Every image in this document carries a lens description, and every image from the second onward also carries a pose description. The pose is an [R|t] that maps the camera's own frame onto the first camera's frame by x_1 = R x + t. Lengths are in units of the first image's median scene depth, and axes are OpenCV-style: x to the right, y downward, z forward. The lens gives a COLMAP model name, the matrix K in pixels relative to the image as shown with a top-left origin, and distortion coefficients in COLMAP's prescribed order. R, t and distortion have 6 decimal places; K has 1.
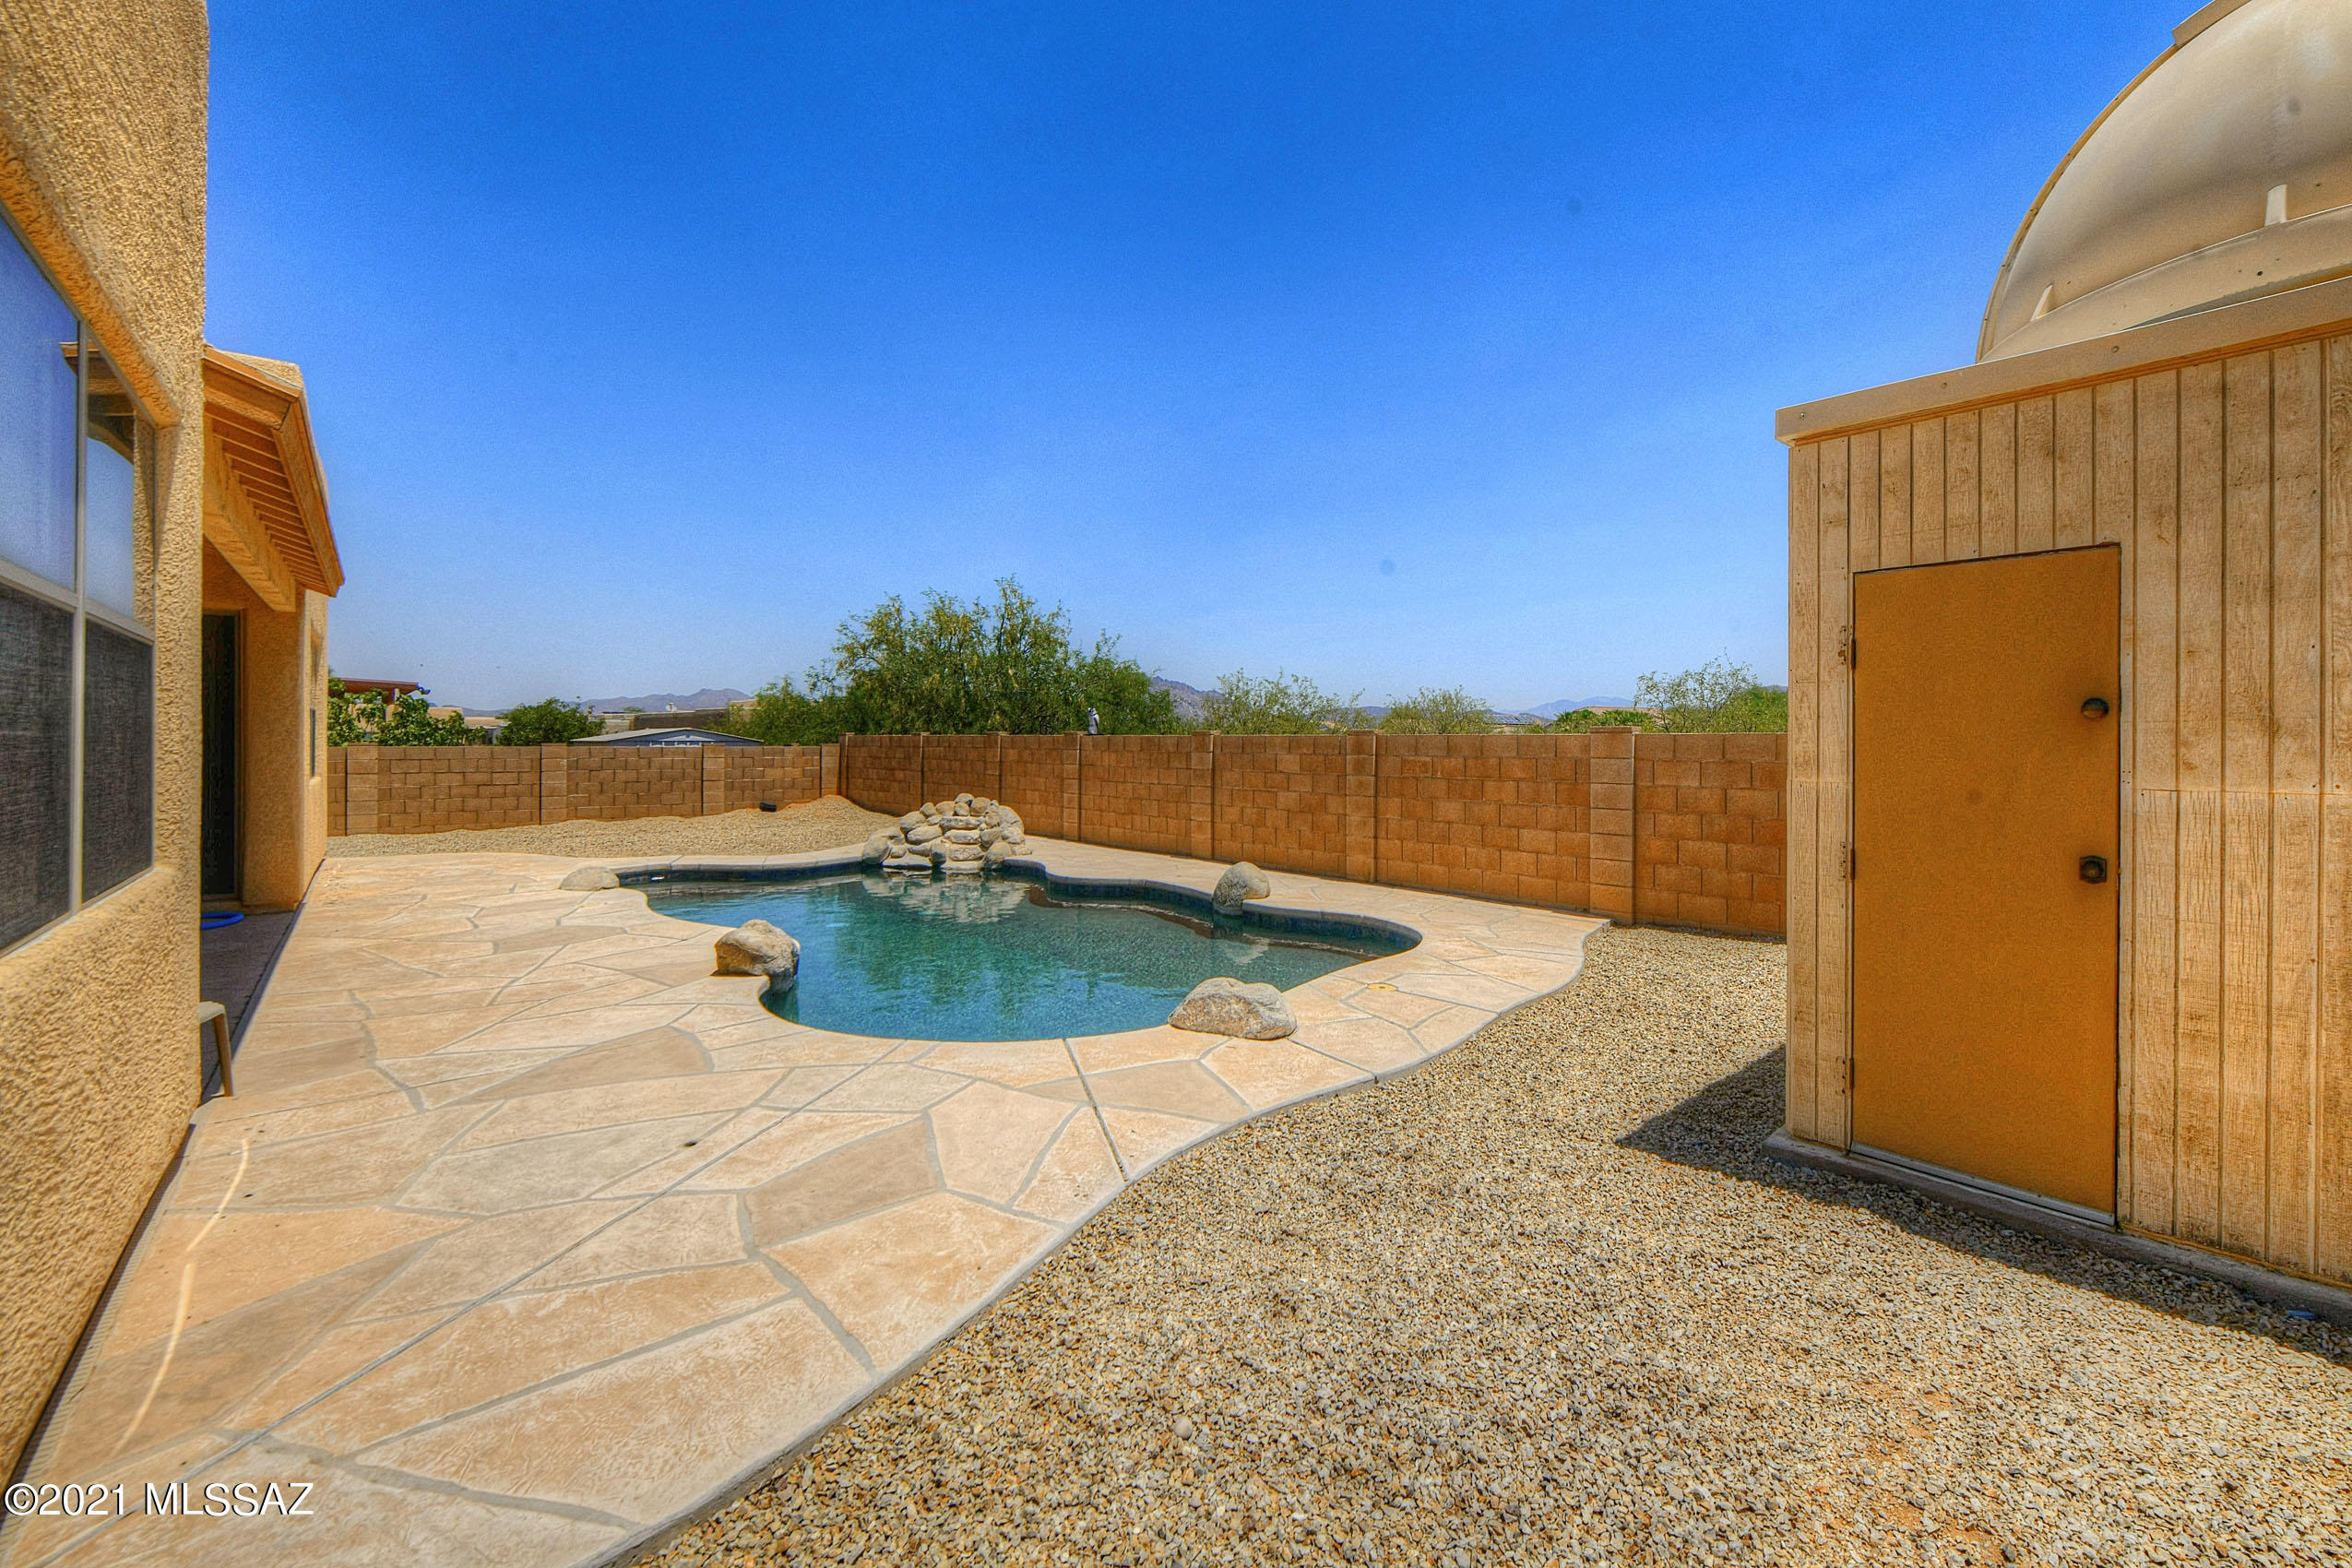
lens RADIAL K [[956.3, 0, 1139.0], [0, 956.3, 743.1], [0, 0, 1]] dist [-0.007773, -0.000729]
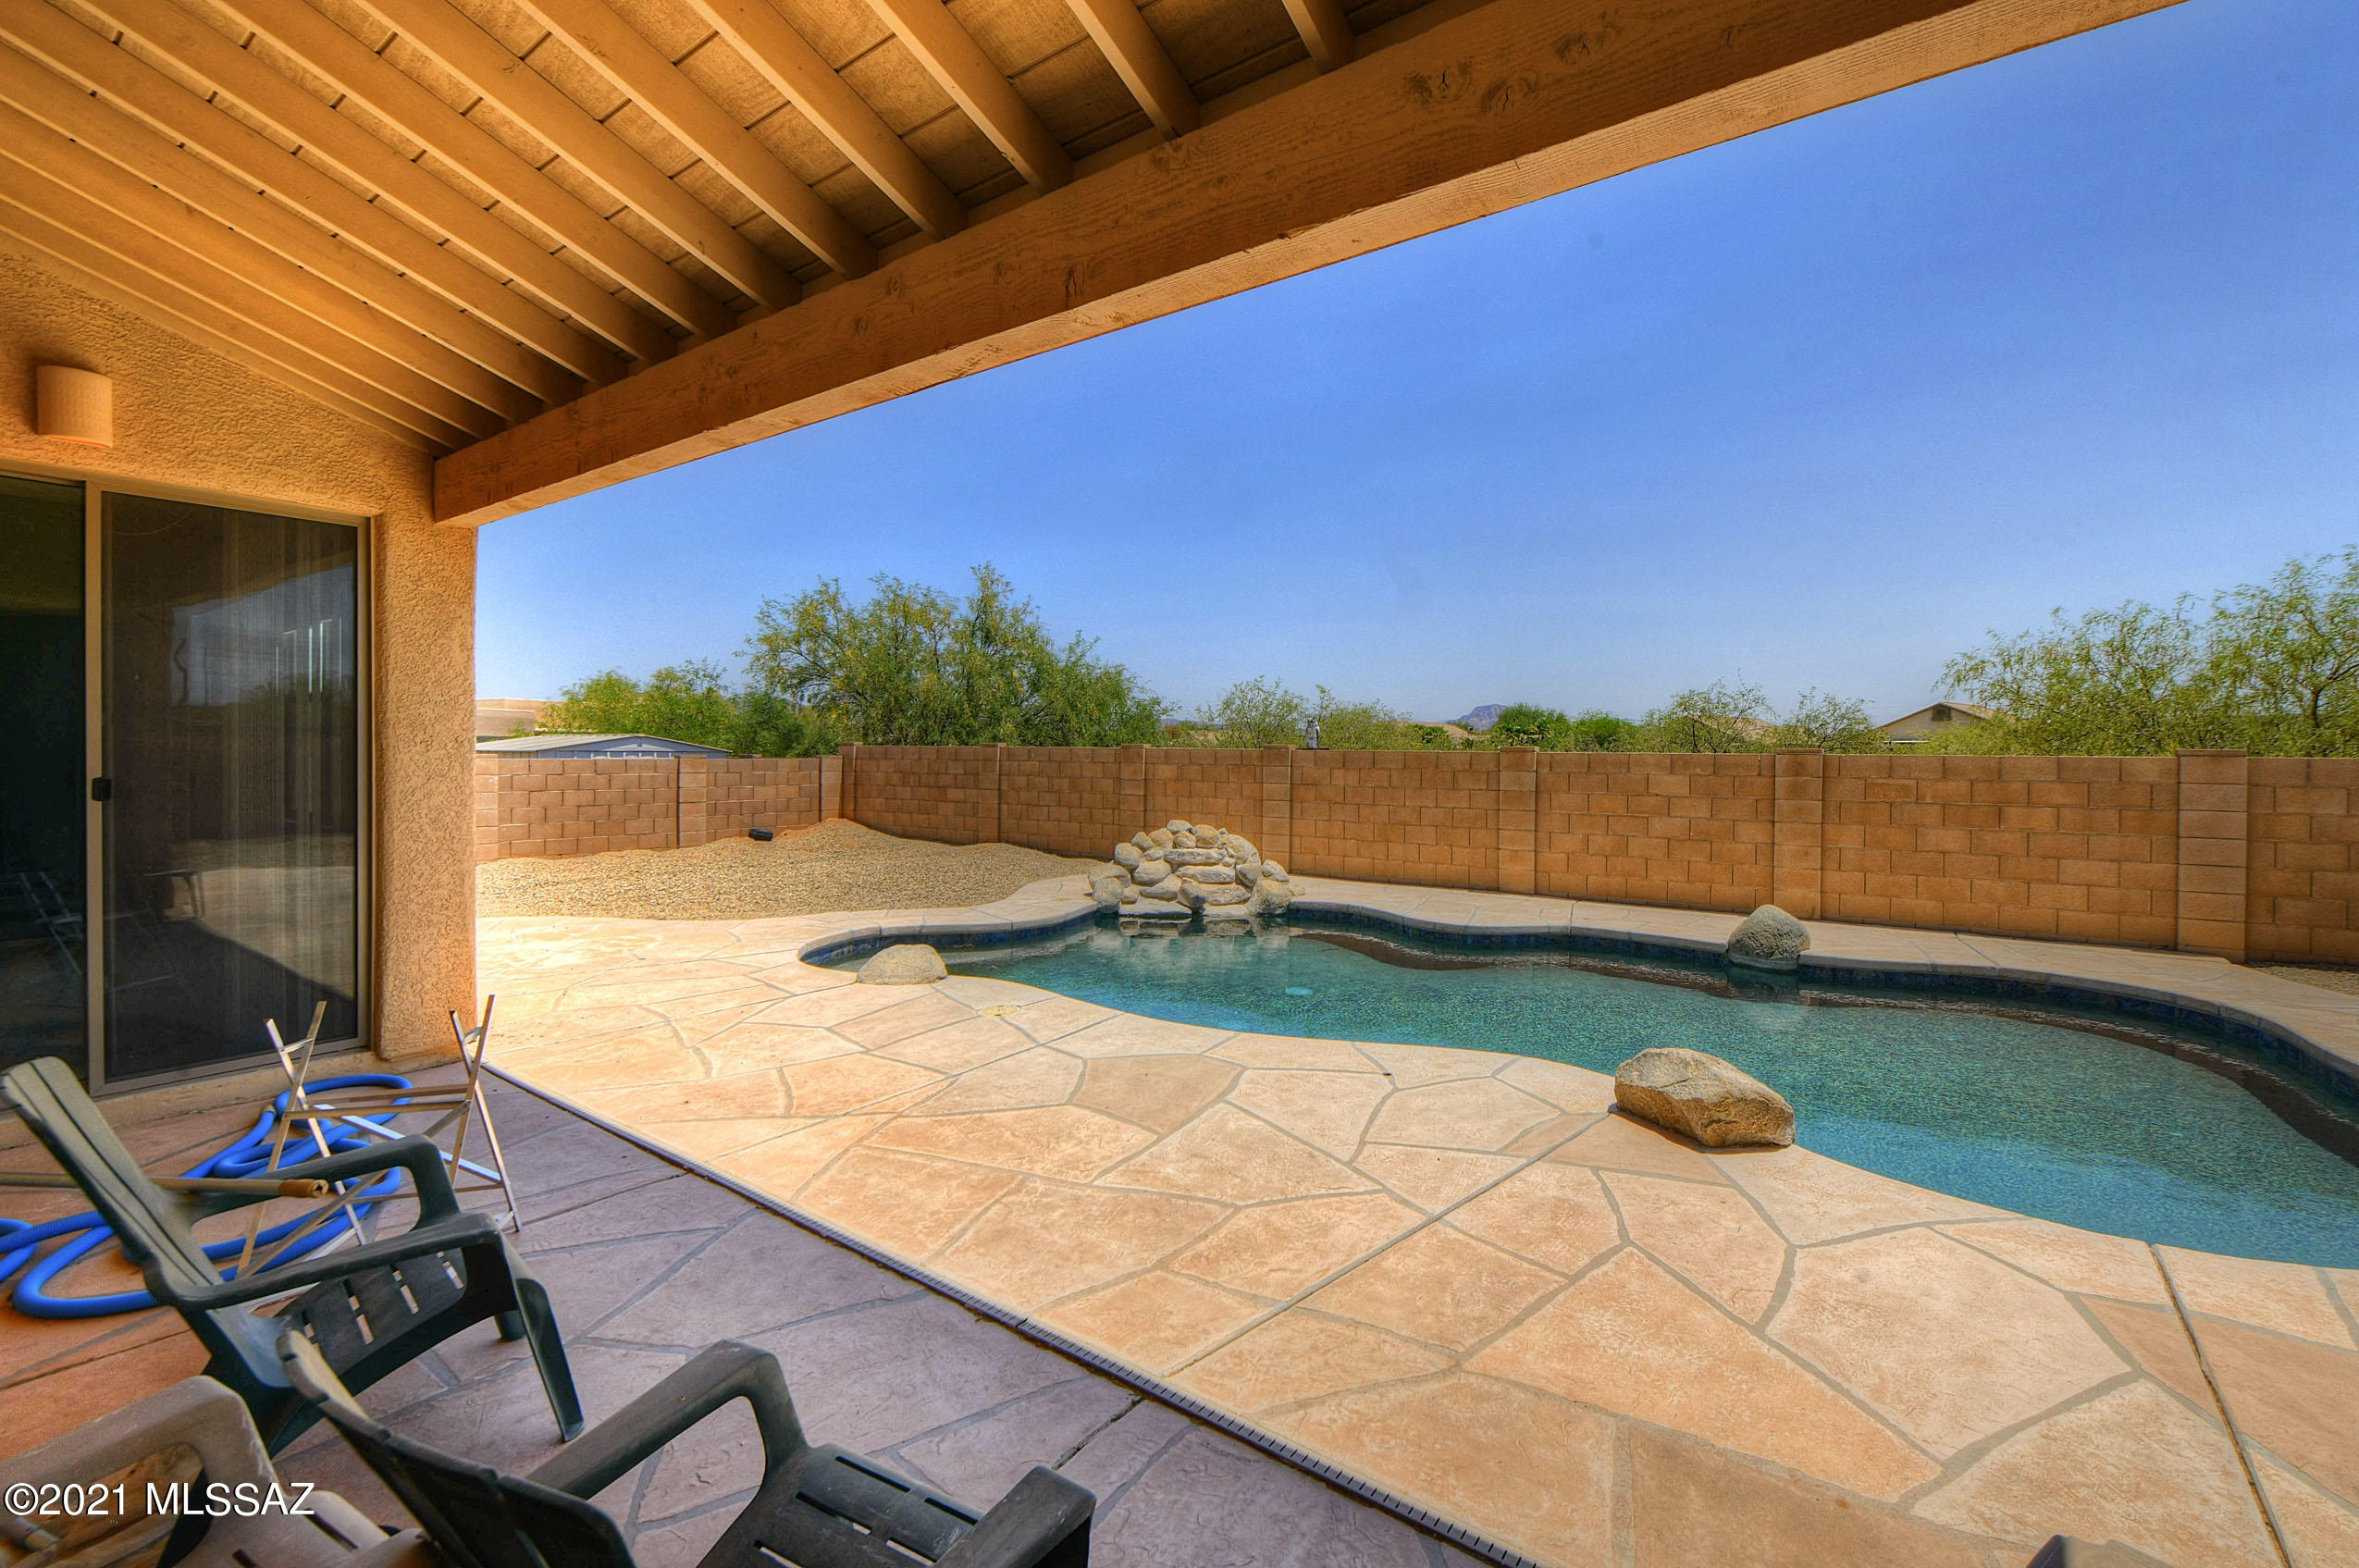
lens RADIAL K [[946.2, 0, 1158.9], [0, 946.2, 766.9], [0, 0, 1]] dist [-0.008742, -0.000536]
pose [[0.962187, 0.001396, 0.272387, -0.446957], [-0.005617, 0.999876, 0.014719, -0.004846], [-0.272332, -0.015692, 0.962075, 0.244226]]
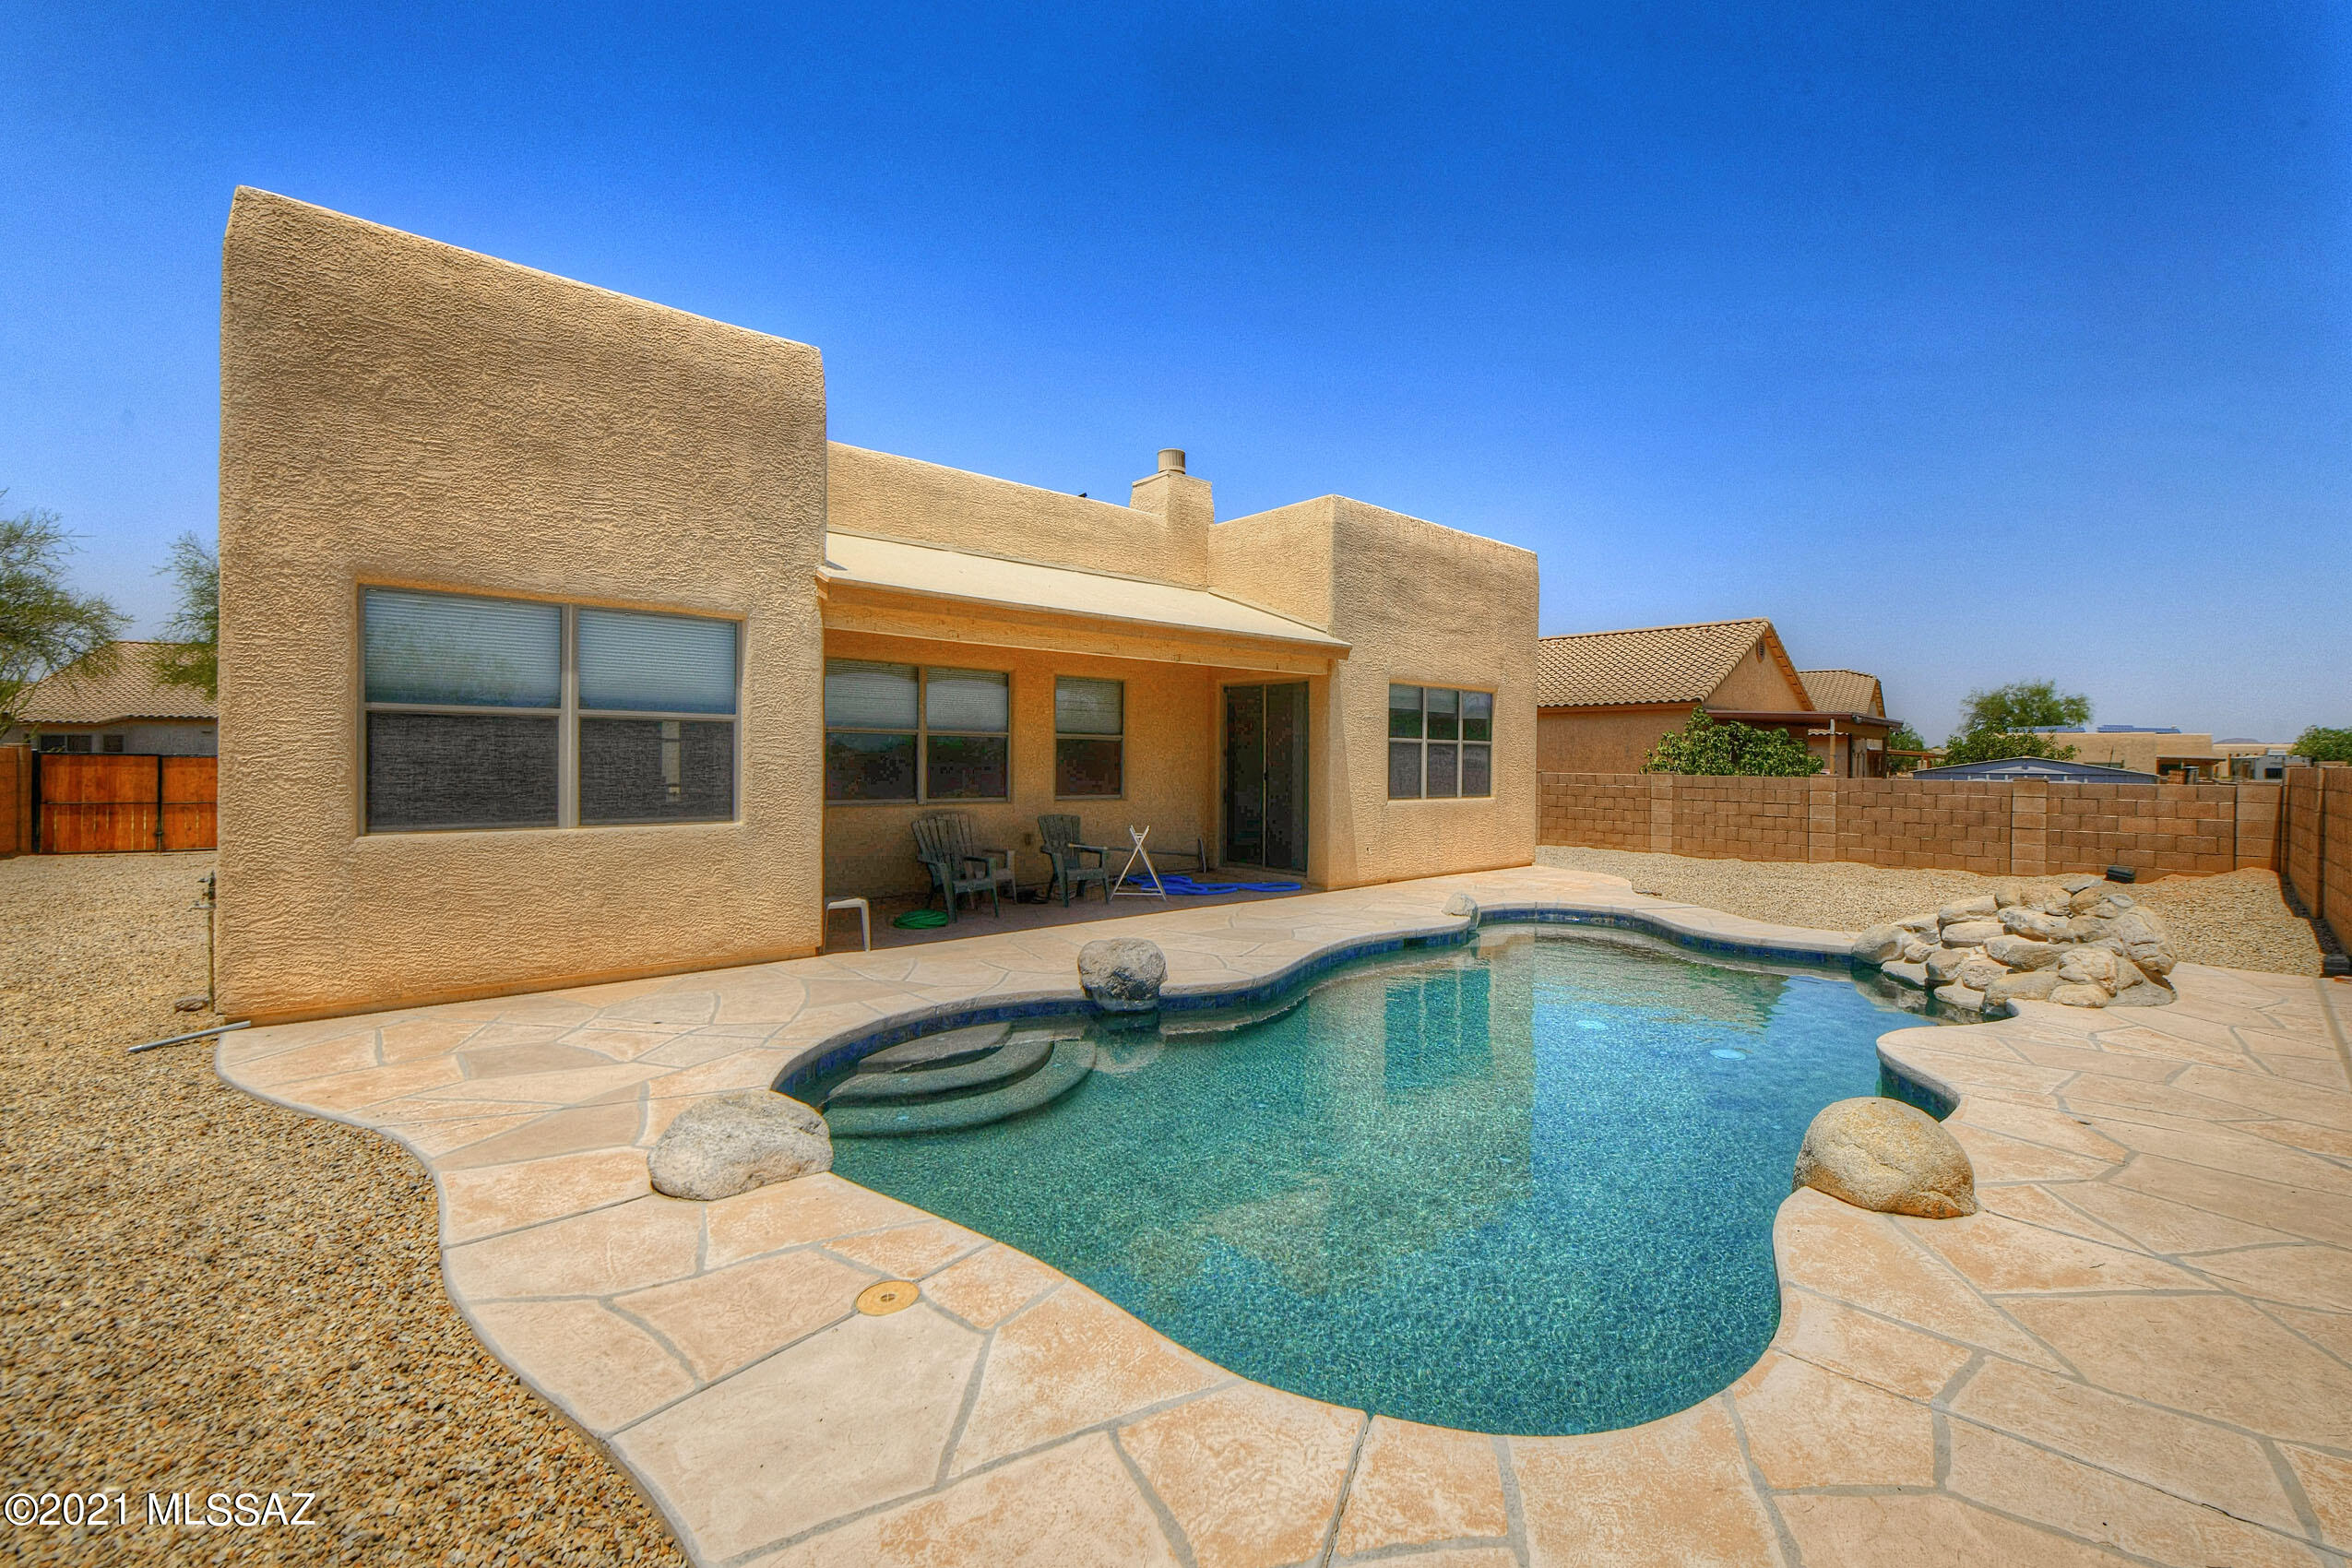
lens RADIAL K [[956.3, 0, 1205.6], [0, 956.3, 761.2], [0, 0, 1]] dist [-0.007773, -0.000729]
pose [[0.094899, 0.000894, -0.995487, 0.322930], [-0.013397, 0.999910, -0.000380, -0.005180], [0.995397, 0.013373, 0.094902, 0.482856]]
